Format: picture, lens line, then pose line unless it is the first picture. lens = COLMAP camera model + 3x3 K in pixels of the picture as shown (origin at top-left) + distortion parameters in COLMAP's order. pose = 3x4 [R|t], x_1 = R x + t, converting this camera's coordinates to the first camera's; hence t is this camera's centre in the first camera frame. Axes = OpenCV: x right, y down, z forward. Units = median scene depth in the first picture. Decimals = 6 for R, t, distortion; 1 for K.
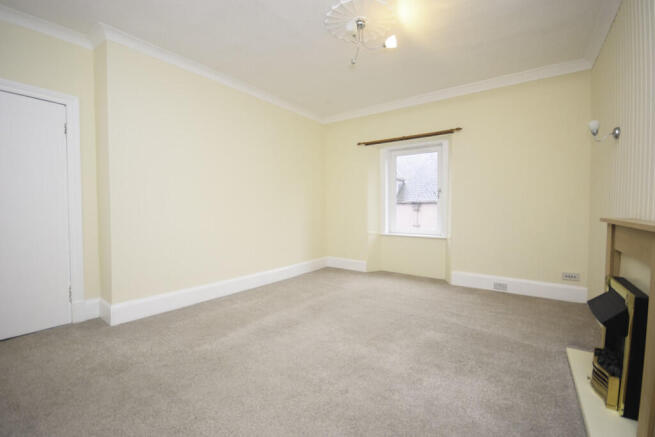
lens RADIAL K [[283.8, 0, 327.6], [0, 283.8, 207.7], [0, 0, 1]] dist [0.000274, 0.000002]
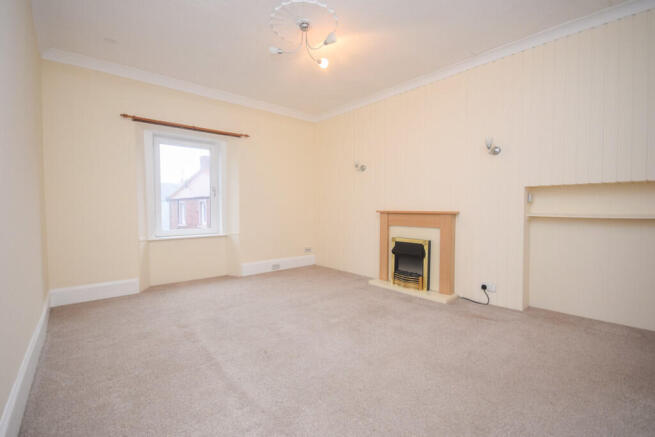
lens RADIAL K [[294.2, 0, 318.3], [0, 294.2, 215.3], [0, 0, 1]] dist [0.000224, -0.000117]
pose [[0.264218, -0.022729, 0.964195, -0.492079], [0.001446, 0.999730, 0.023171, 0.007636], [-0.964462, -0.004728, 0.264180, 0.352097]]
